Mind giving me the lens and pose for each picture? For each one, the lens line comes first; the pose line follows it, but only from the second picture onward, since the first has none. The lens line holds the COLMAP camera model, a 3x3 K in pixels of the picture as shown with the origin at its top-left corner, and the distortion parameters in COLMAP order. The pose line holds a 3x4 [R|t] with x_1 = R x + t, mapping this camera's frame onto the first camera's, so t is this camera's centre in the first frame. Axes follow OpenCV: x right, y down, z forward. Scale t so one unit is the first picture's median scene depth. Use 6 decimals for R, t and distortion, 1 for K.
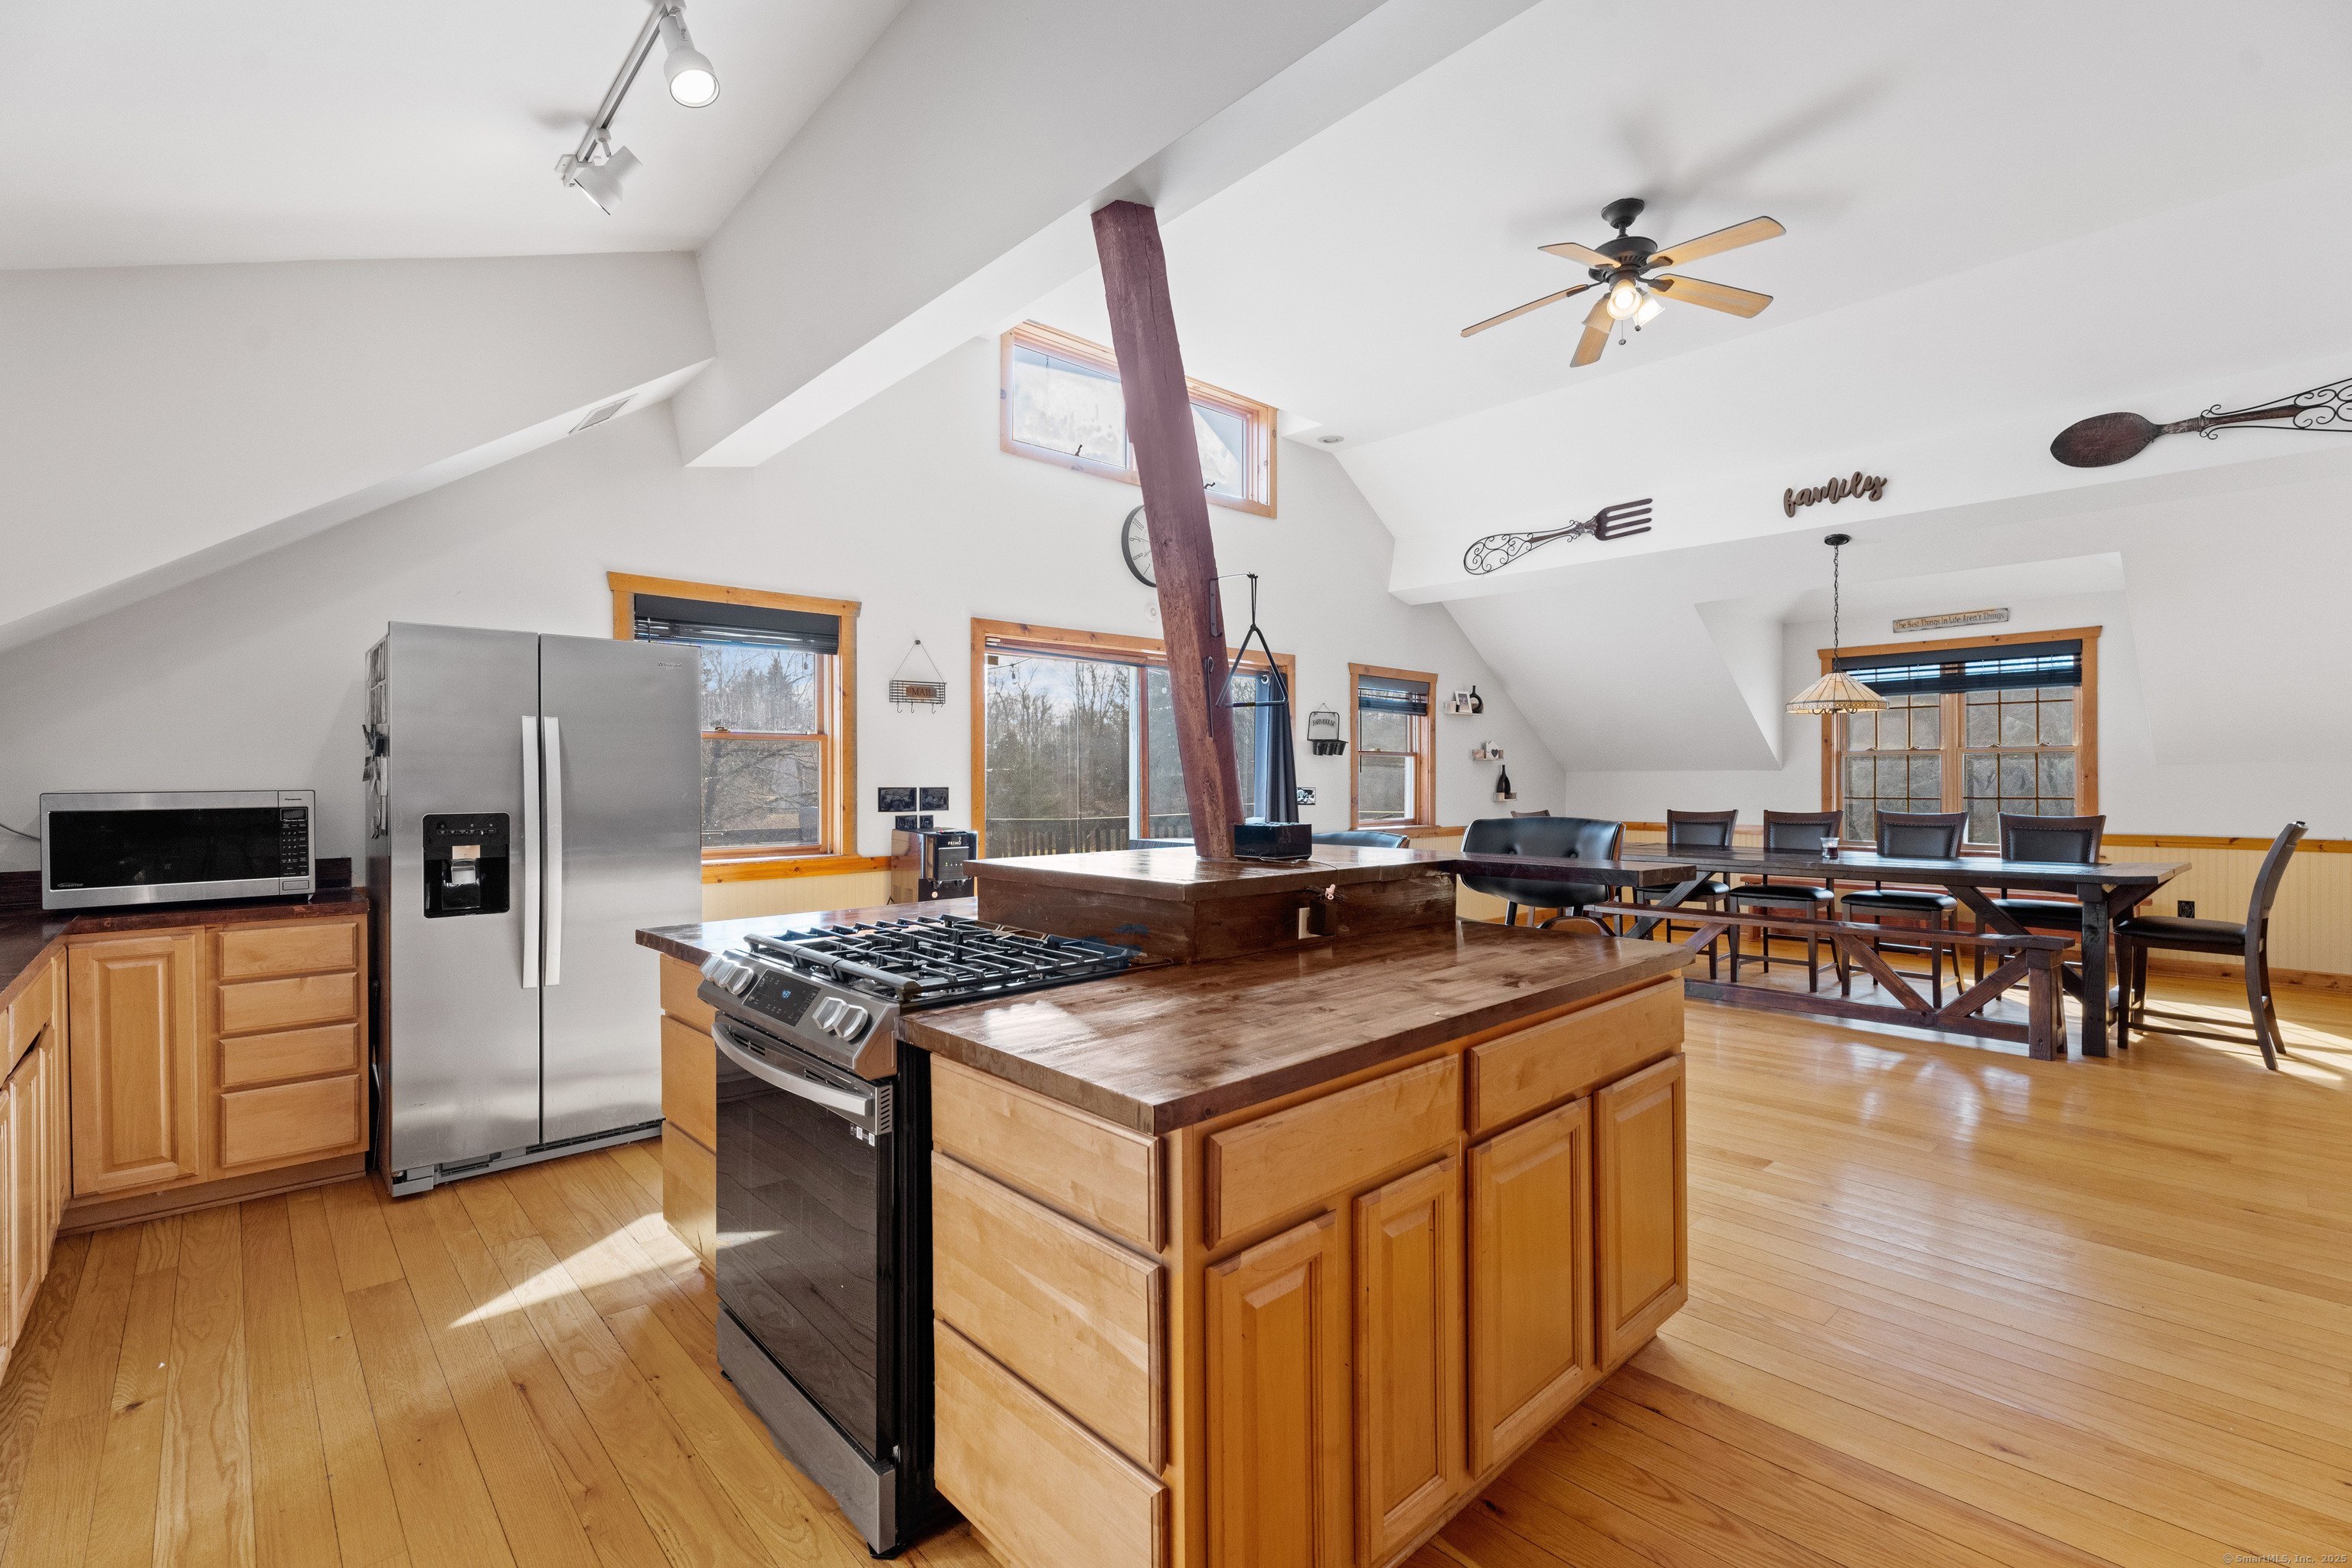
lens RADIAL K [[1074.4, 0, 1223.1], [0, 1074.4, 769.5], [0, 0, 1]] dist [-0.003652, -0.000182]
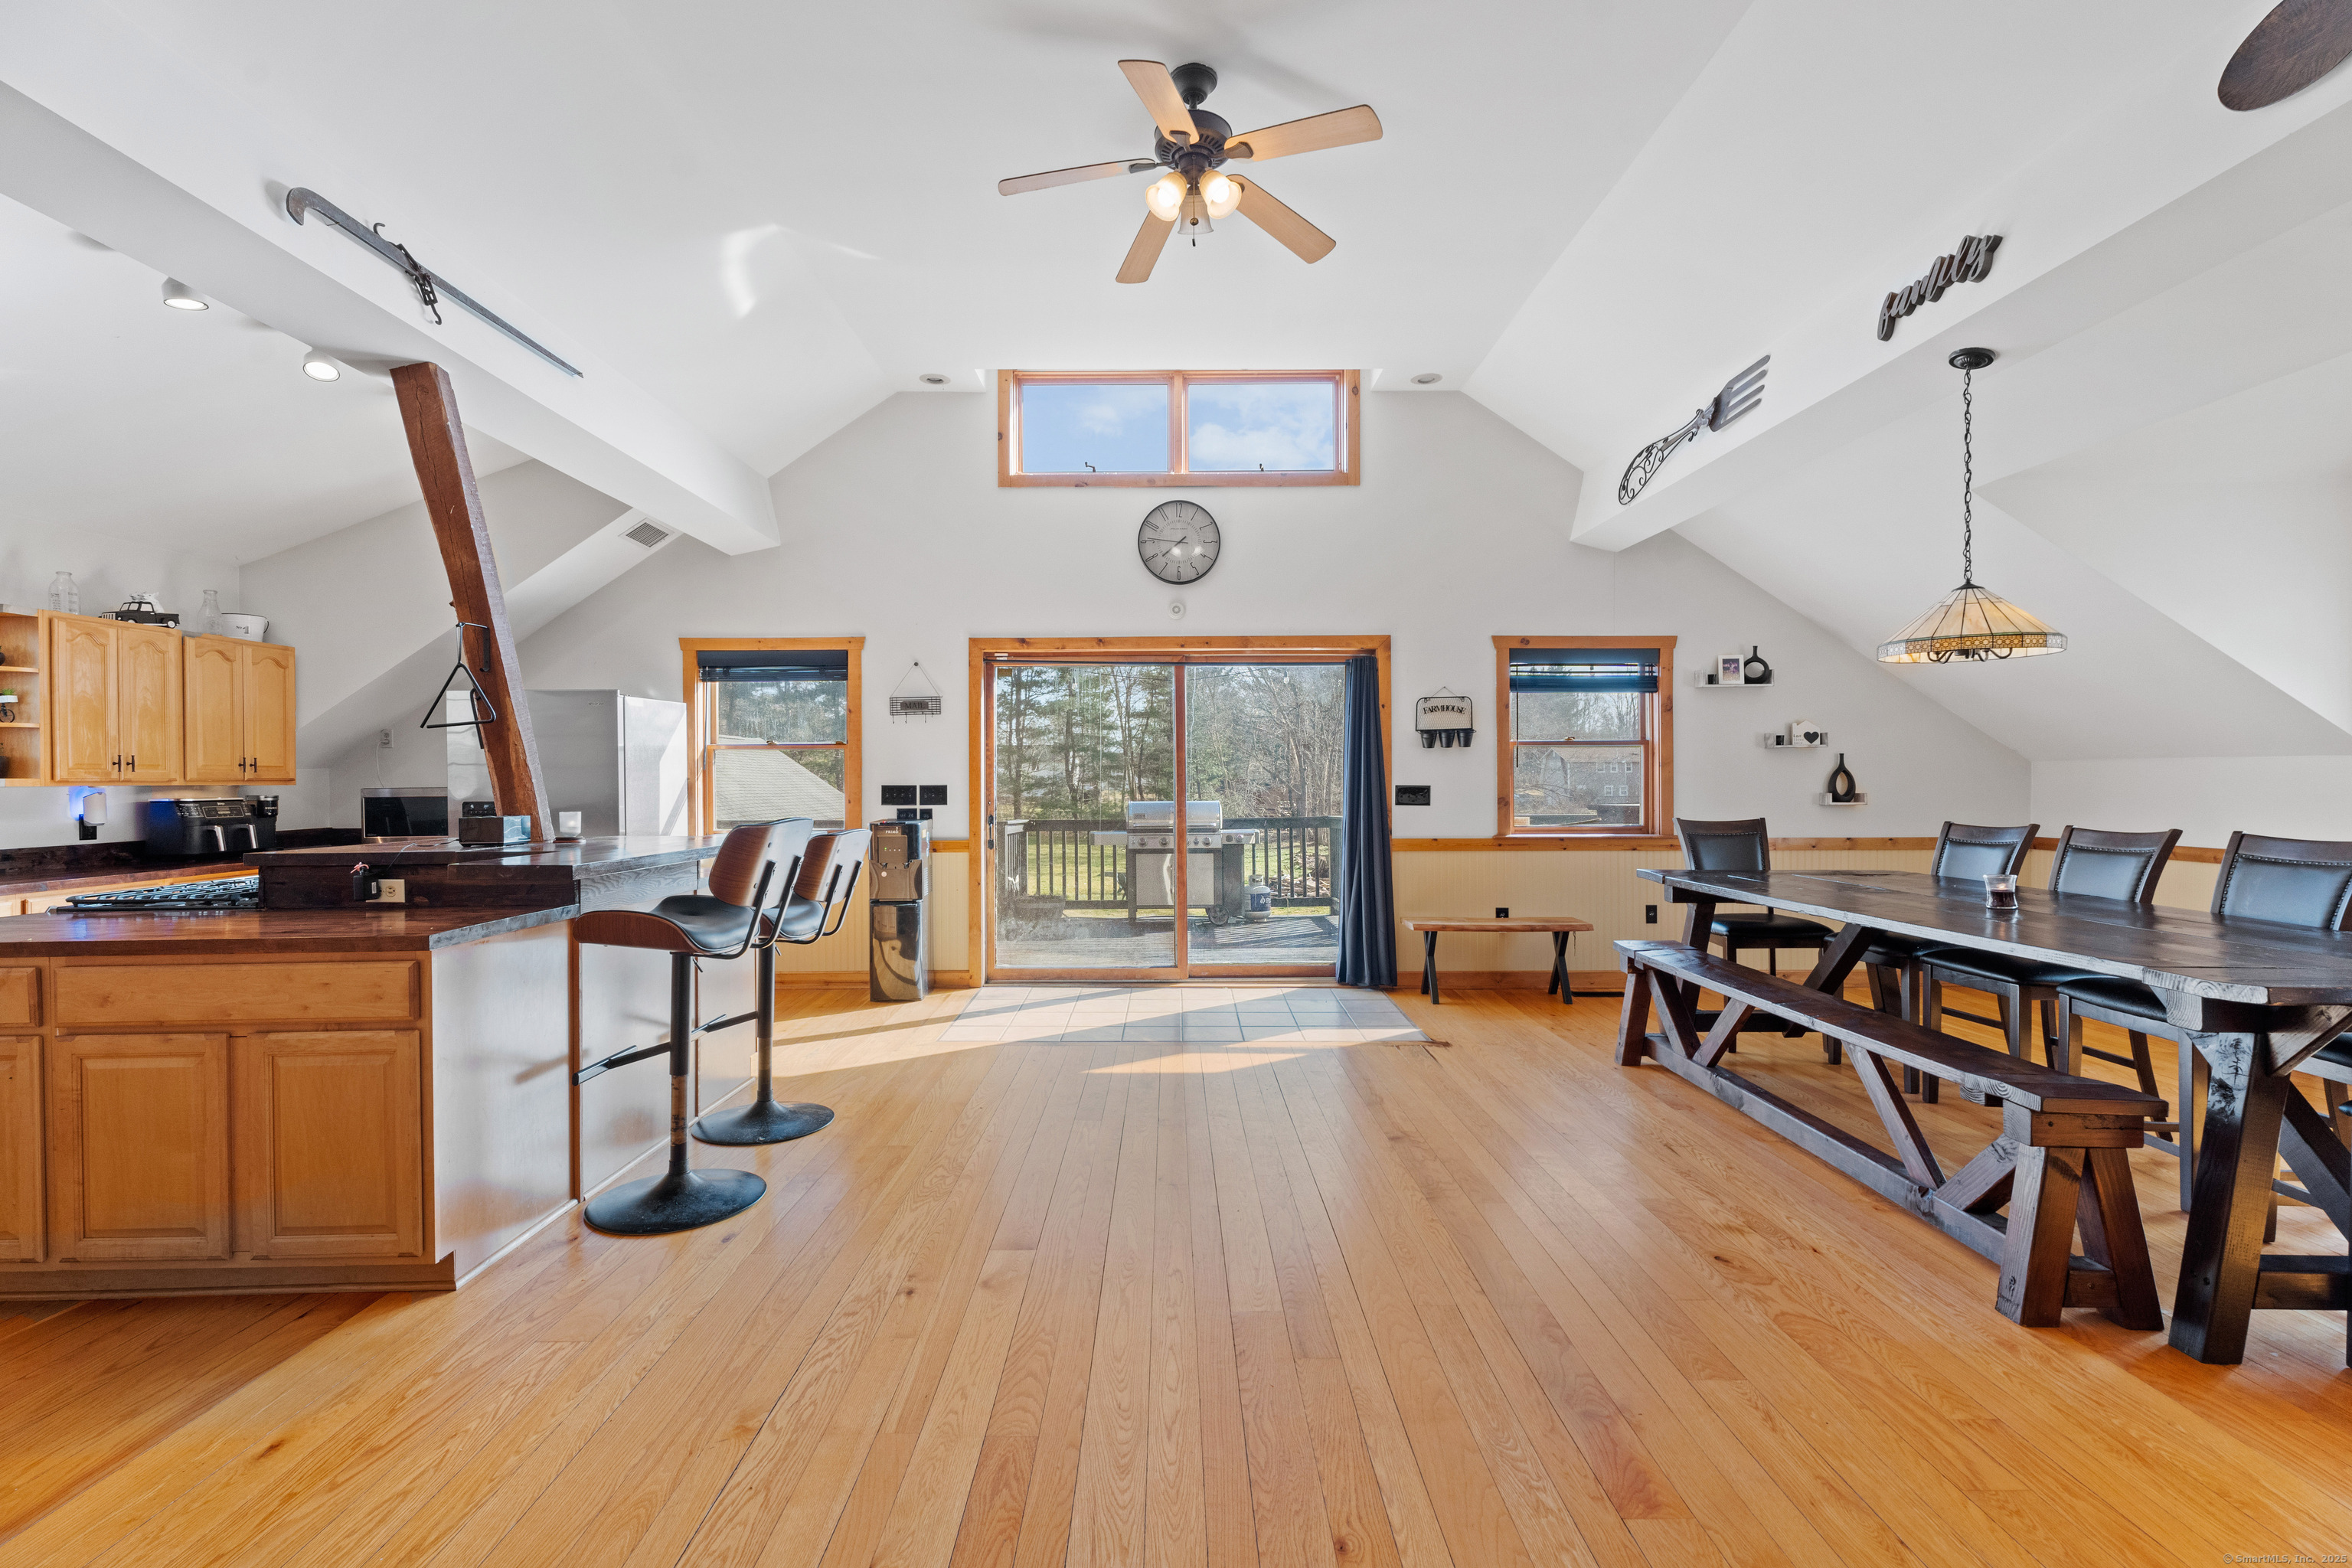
lens RADIAL K [[1074.4, 0, 1178.0], [0, 1074.4, 794.4], [0, 0, 1]] dist [-0.003652, -0.000182]
pose [[0.728195, 0.007784, -0.685325, 0.591121], [0.011494, 0.999656, 0.023566, 0.001548], [0.685273, -0.025038, 0.727856, 0.252337]]
